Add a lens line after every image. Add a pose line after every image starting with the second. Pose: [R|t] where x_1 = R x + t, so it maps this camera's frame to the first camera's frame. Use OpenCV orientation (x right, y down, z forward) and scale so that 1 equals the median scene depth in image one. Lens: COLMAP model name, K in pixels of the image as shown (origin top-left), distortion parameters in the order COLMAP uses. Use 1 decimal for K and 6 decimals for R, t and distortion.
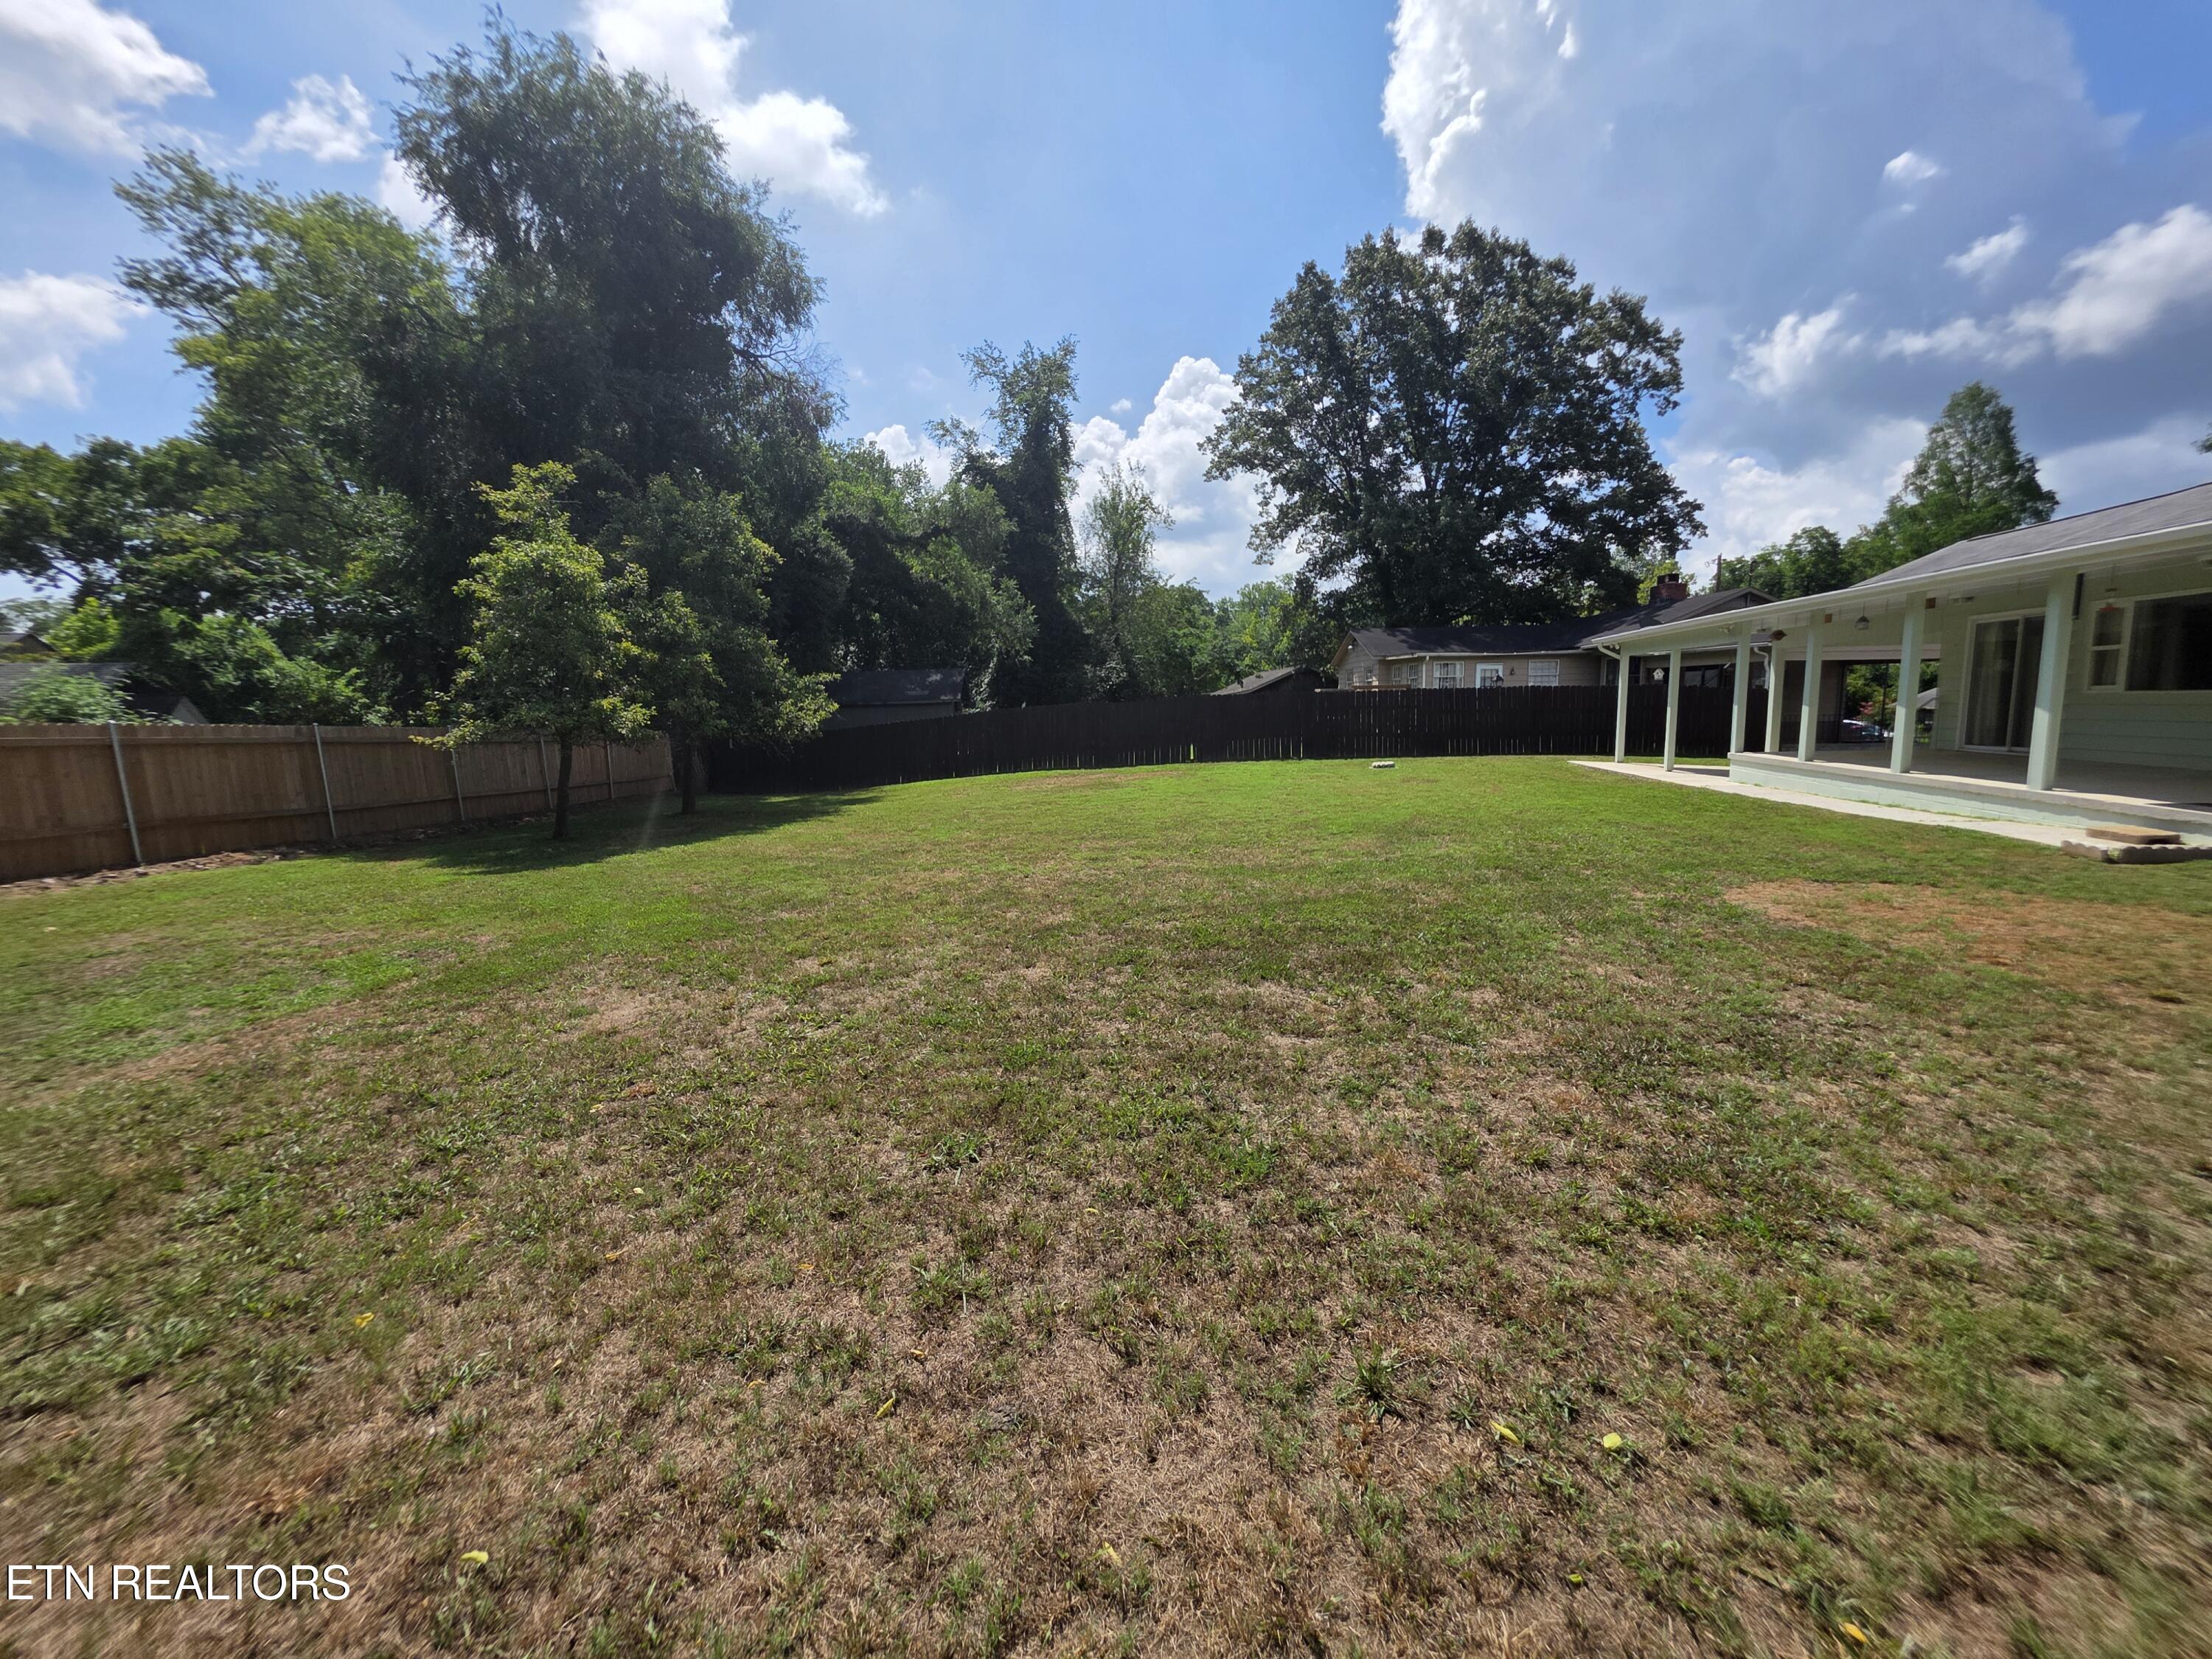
lens RADIAL K [[886.8, 0, 1108.8], [0, 886.8, 814.5], [0, 0, 1]] dist [-0.000492, -0.000081]
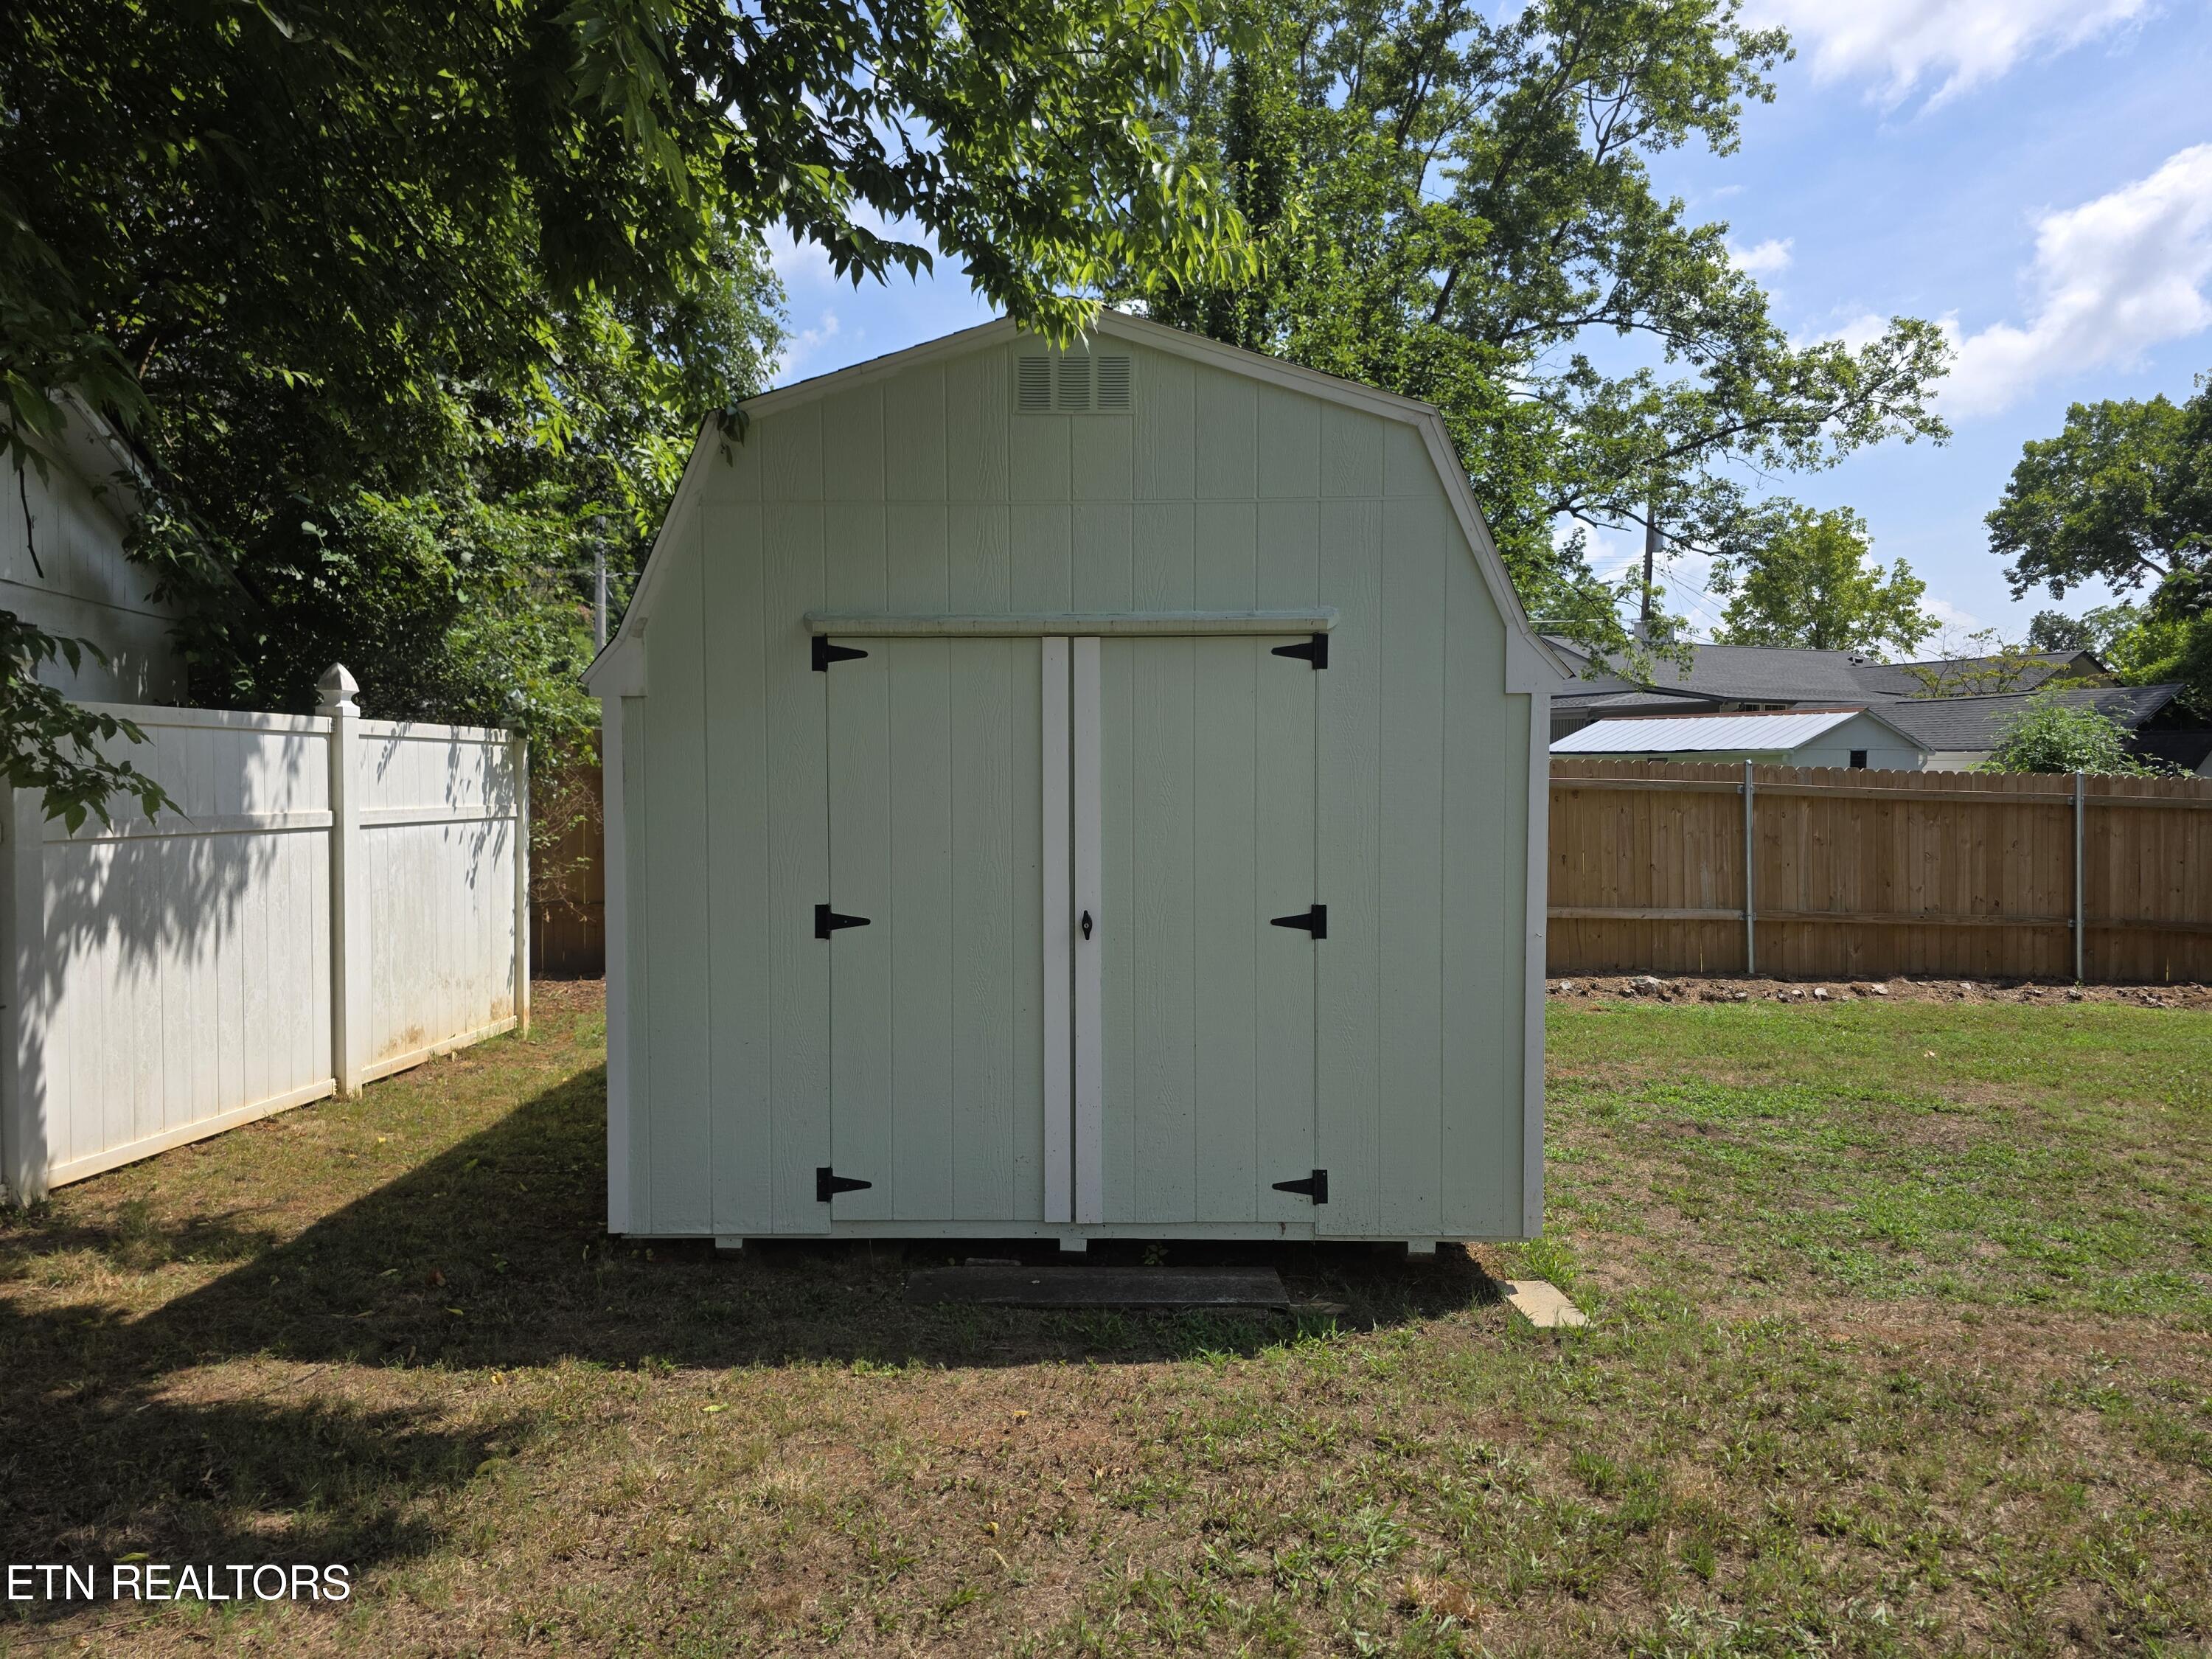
lens RADIAL K [[1473.1, 0, 1083.5], [0, 1473.1, 845.9], [0, 0, 1]] dist [0.061220, -0.050469]
pose [[0.095109, 0.070802, -0.992946, -0.009717], [-0.125962, 0.990306, 0.058548, -0.004762], [0.987465, 0.119505, 0.103106, 0.031709]]
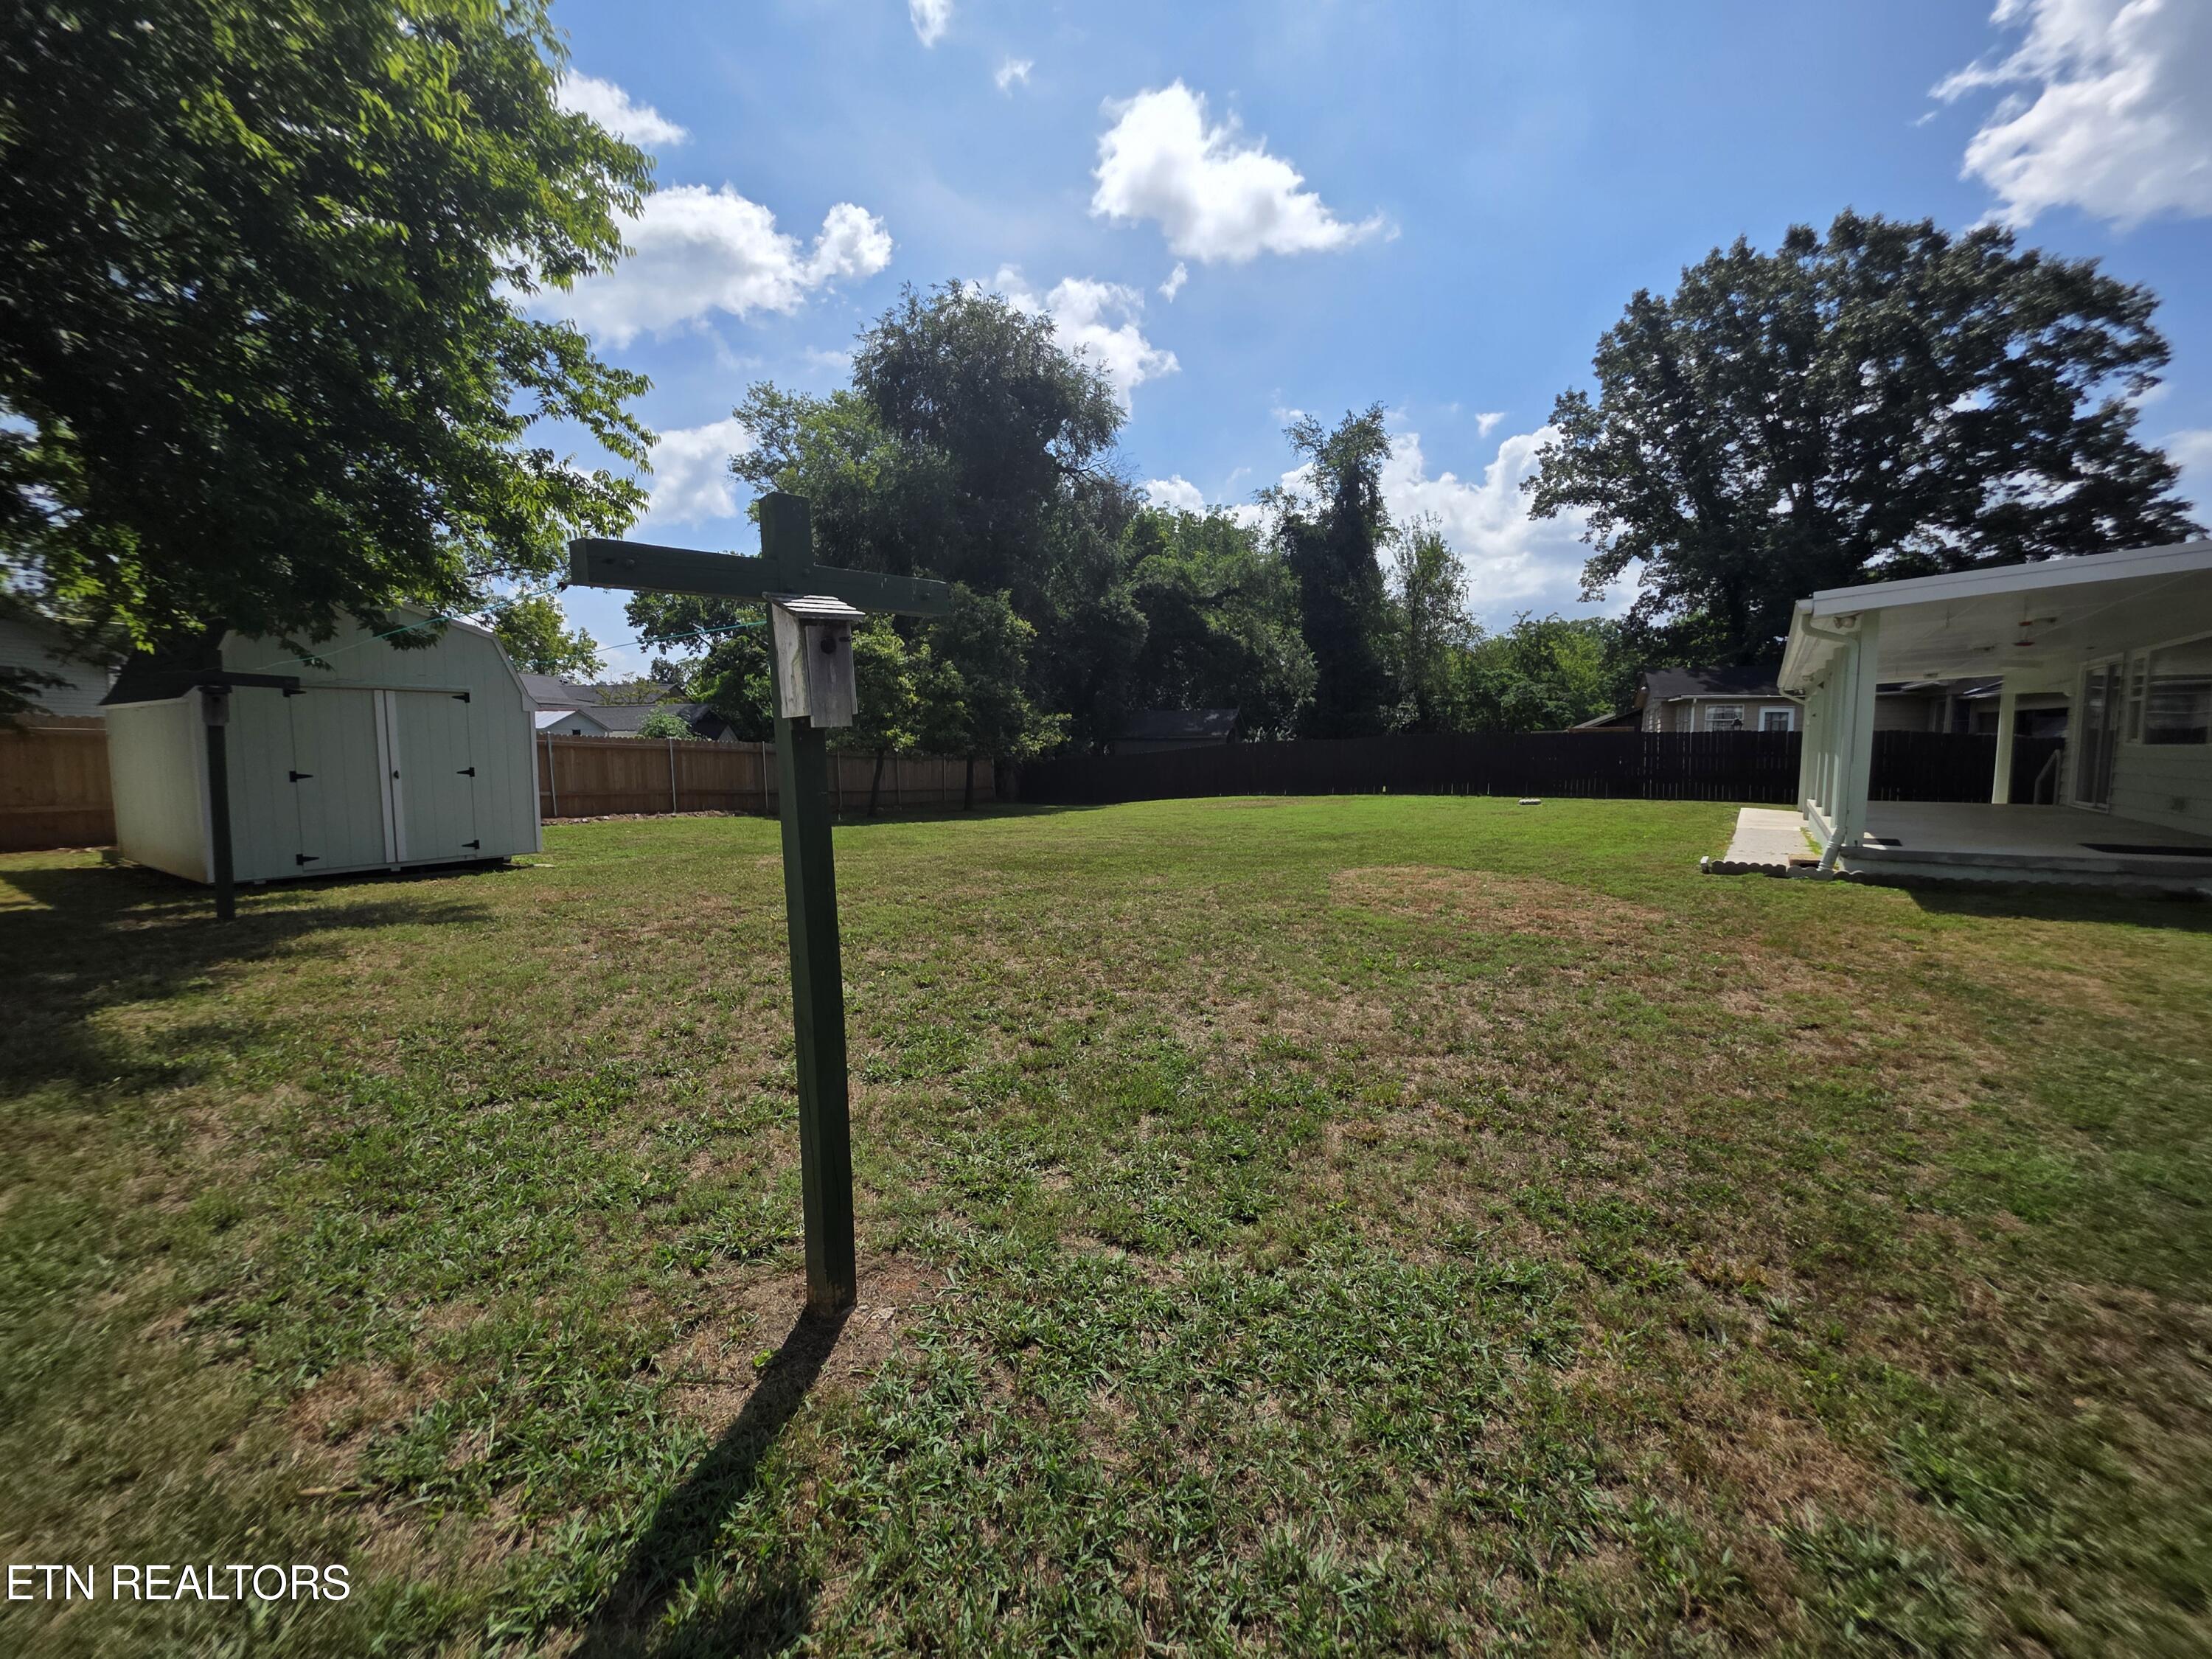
lens RADIAL K [[877.9, 0, 1109.8], [0, 877.9, 812.9], [0, 0, 1]] dist [0.000761, -0.000389]
pose [[0.905518, 0.053741, -0.420890, 0.149326], [-0.071051, 0.997146, -0.025541, 0.010626], [0.418317, 0.053032, 0.906752, -0.088117]]
